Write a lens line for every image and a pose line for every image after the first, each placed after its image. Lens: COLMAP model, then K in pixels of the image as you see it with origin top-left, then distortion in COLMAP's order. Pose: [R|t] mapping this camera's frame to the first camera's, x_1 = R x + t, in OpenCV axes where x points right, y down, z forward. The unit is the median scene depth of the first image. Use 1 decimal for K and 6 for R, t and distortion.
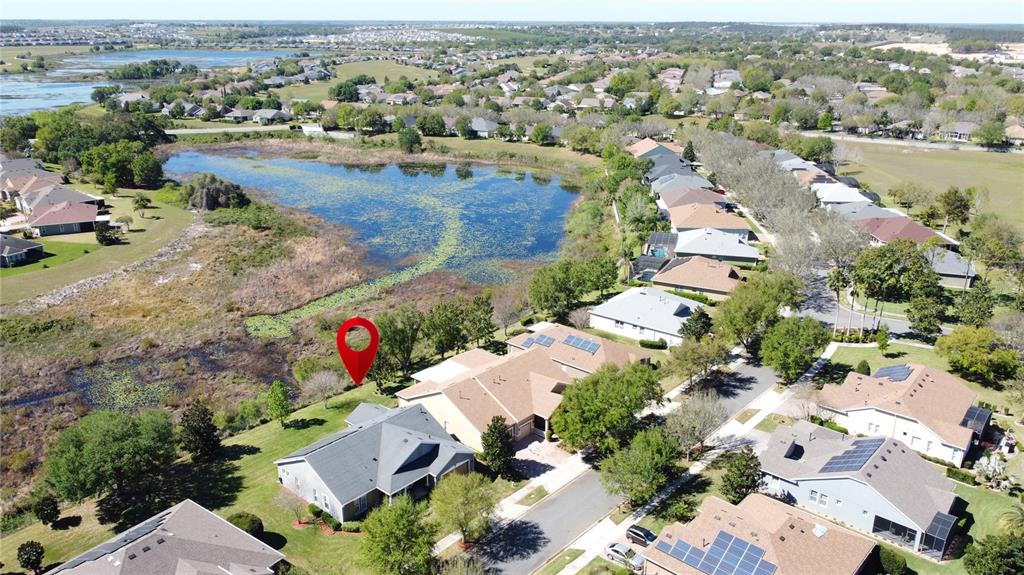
lens RADIAL K [[733.7, 0, 512.2], [0, 733.7, 287.6], [0, 0, 1]] dist [-0.012193, -0.003209]
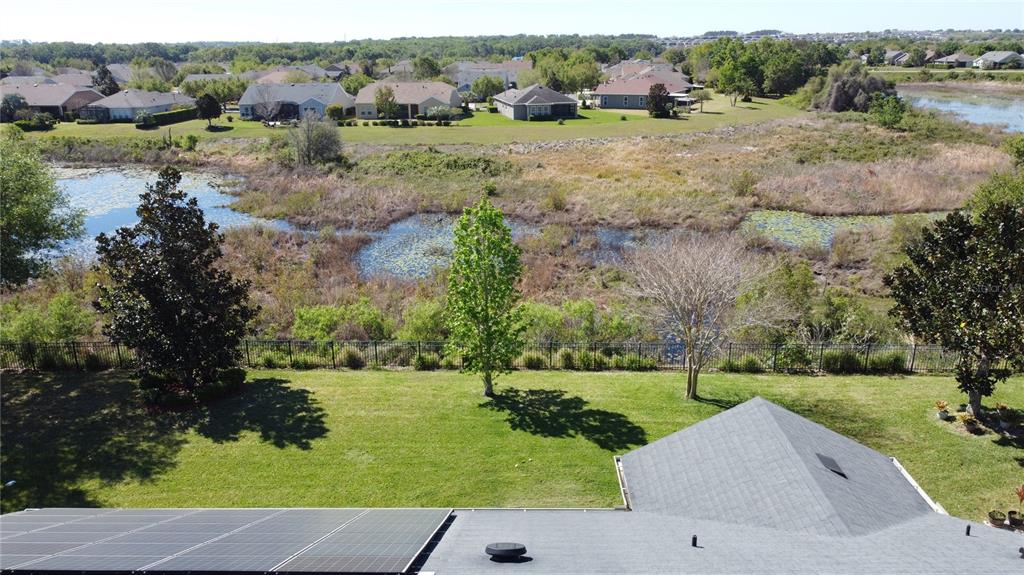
lens RADIAL K [[733.7, 0, 512.3], [0, 733.7, 287.9], [0, 0, 1]] dist [-0.012193, -0.003209]
pose [[0.614042, 0.208443, -0.761252, -0.051295], [-0.218467, 0.971699, 0.089847, 0.054754], [0.758436, 0.111139, 0.642202, 0.359797]]
